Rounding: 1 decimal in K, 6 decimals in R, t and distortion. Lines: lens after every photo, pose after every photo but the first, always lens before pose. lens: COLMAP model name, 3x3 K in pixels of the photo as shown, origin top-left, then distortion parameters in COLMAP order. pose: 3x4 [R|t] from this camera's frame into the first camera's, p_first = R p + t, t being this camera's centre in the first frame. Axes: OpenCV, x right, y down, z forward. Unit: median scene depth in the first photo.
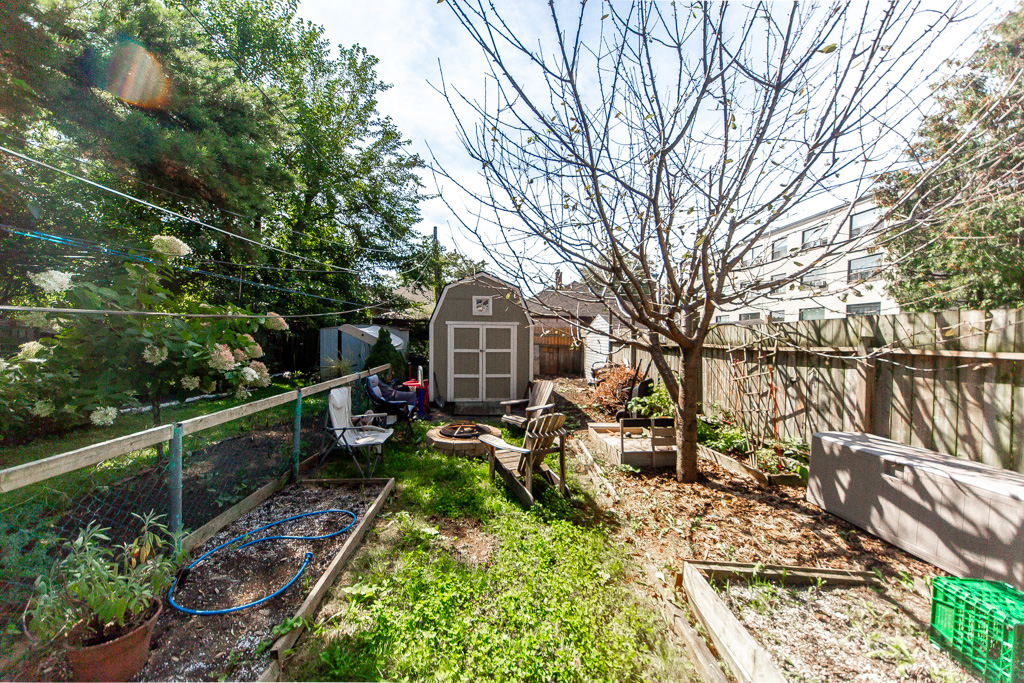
lens RADIAL K [[352.1, 0, 510.2], [0, 352.1, 344.1], [0, 0, 1]] dist [0.000809, -0.000106]
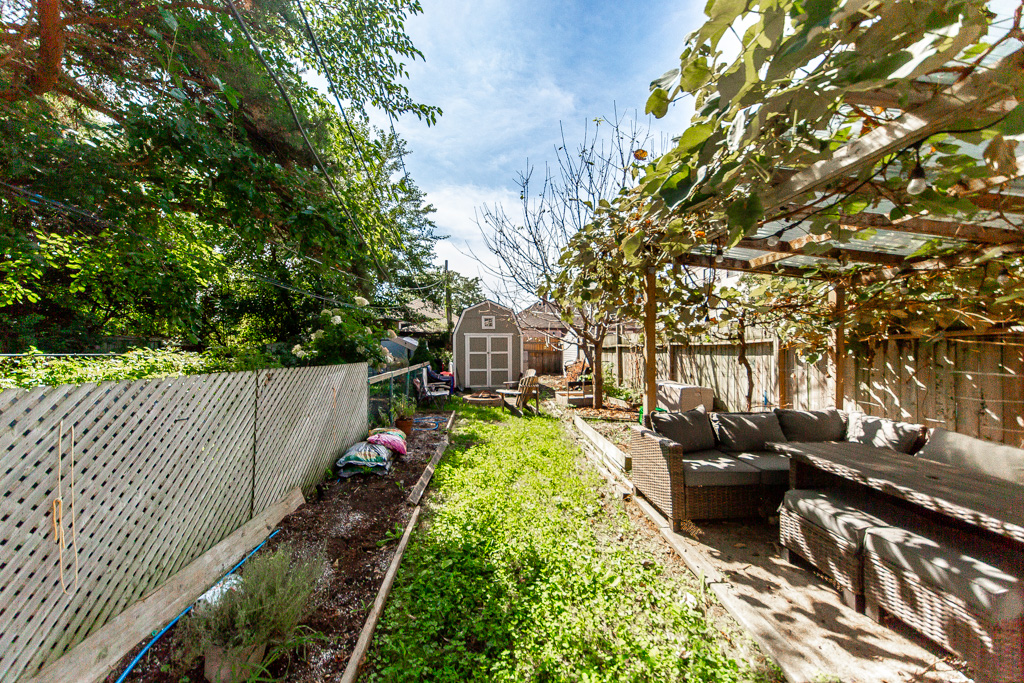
lens RADIAL K [[352.1, 0, 510.2], [0, 352.1, 344.1], [0, 0, 1]] dist [0.000809, -0.000106]
pose [[0.999555, -0.013263, 0.026719, -0.027831], [0.014052, 0.999464, -0.029559, 0.027272], [-0.026312, 0.029922, 0.999206, -0.479605]]
